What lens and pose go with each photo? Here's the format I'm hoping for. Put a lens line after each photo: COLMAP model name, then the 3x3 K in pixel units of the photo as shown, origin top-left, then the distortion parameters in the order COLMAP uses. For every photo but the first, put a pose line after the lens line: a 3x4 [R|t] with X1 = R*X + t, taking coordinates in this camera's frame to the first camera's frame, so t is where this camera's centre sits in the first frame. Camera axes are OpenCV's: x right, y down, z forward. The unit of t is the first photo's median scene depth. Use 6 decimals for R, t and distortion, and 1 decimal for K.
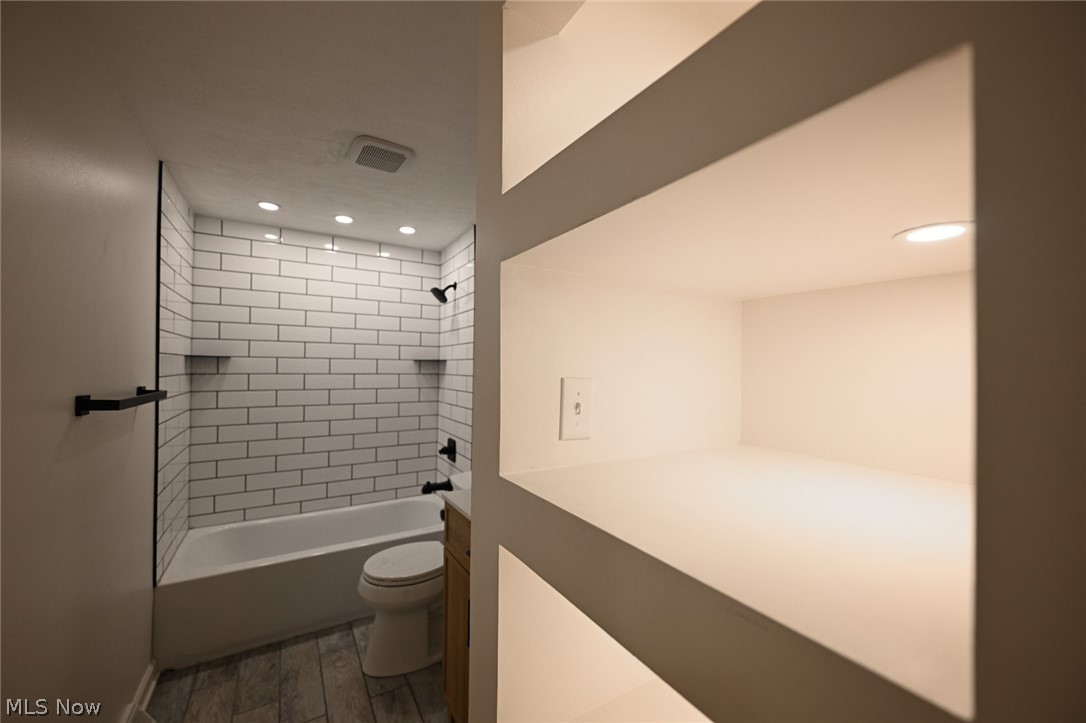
lens RADIAL K [[436.5, 0, 544.6], [0, 436.5, 359.9], [0, 0, 1]] dist [0.001483, -0.000422]
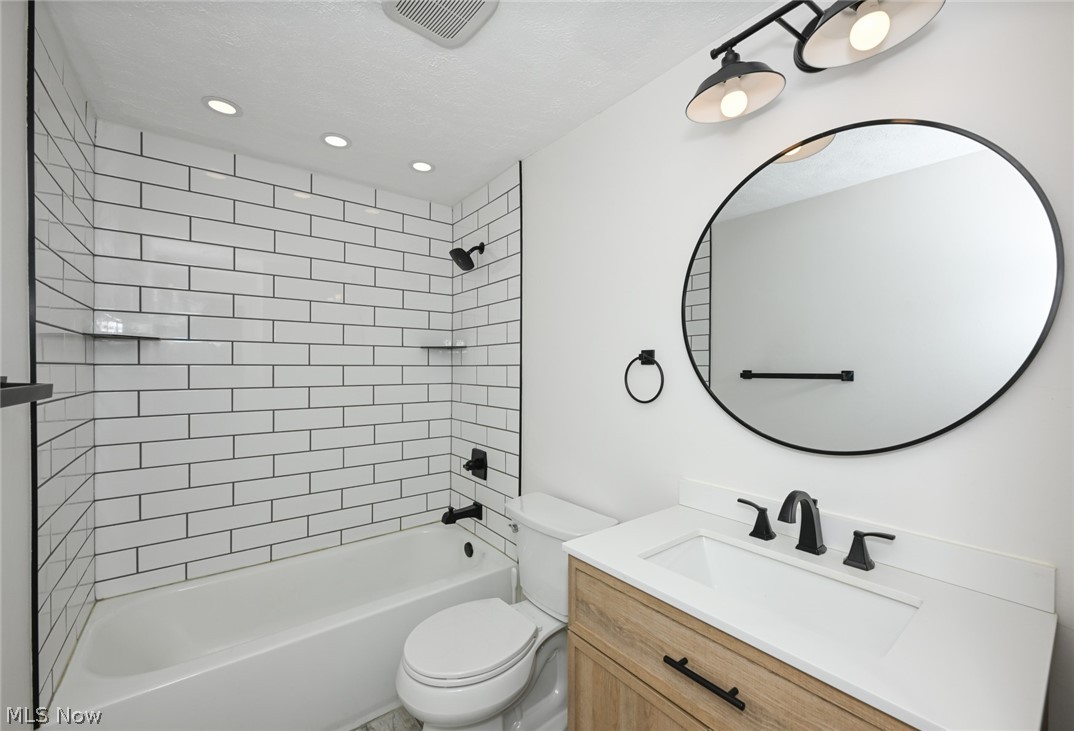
lens RADIAL K [[431.8, 0, 537.2], [0, 431.8, 370.2], [0, 0, 1]] dist [0.001679, -0.000022]
pose [[0.990810, -0.010965, 0.134814, -0.214514], [0.009259, 0.999869, 0.013277, 0.033858], [-0.134942, -0.011907, 0.990782, 0.242557]]
